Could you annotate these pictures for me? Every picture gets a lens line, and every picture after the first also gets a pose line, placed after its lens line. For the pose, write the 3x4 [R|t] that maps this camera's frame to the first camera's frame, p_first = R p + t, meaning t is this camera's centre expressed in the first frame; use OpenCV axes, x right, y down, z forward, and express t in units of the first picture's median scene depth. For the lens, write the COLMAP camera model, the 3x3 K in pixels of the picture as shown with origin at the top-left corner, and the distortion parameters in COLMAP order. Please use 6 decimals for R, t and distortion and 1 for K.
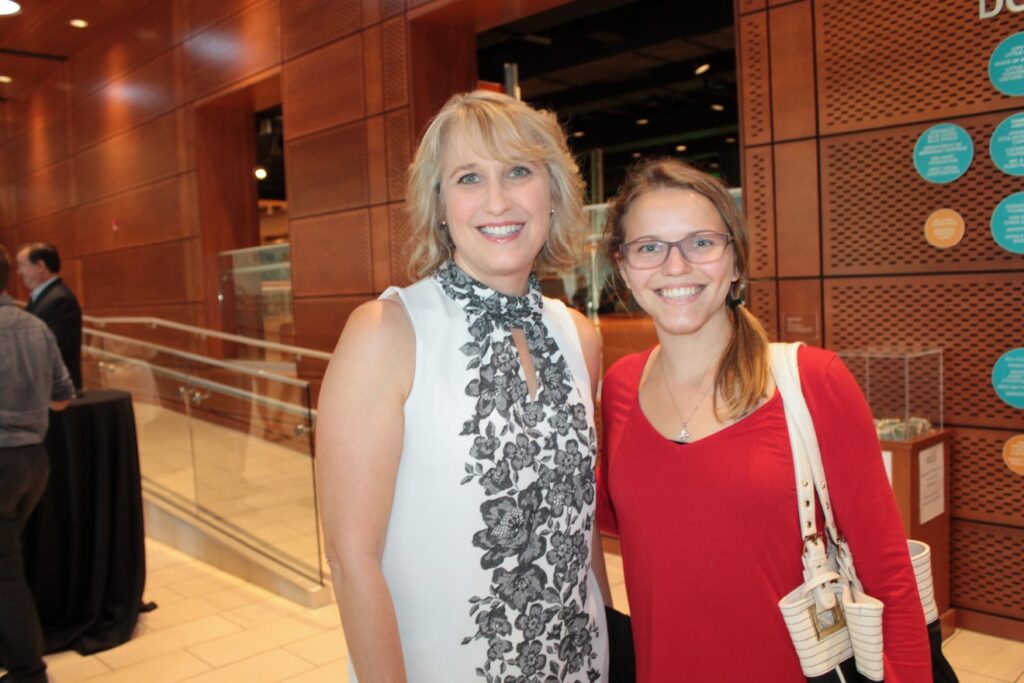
lens RADIAL K [[844.7, 0, 541.6], [0, 844.7, 357.1], [0, 0, 1]] dist [-0.137897, 0.099152]
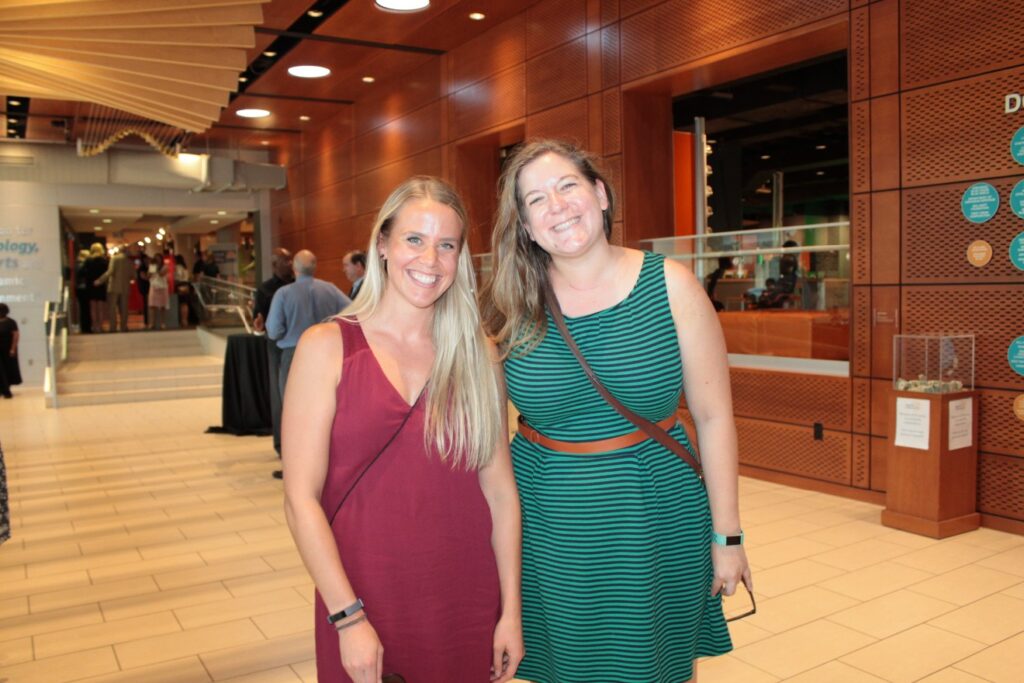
lens RADIAL K [[844.7, 0, 495.1], [0, 844.7, 376.8], [0, 0, 1]] dist [-0.137897, 0.099152]
pose [[0.958626, 0.043682, -0.281297, 0.072632], [-0.035041, 0.998749, 0.035678, 0.042219], [0.282503, -0.024345, 0.958957, -0.636701]]
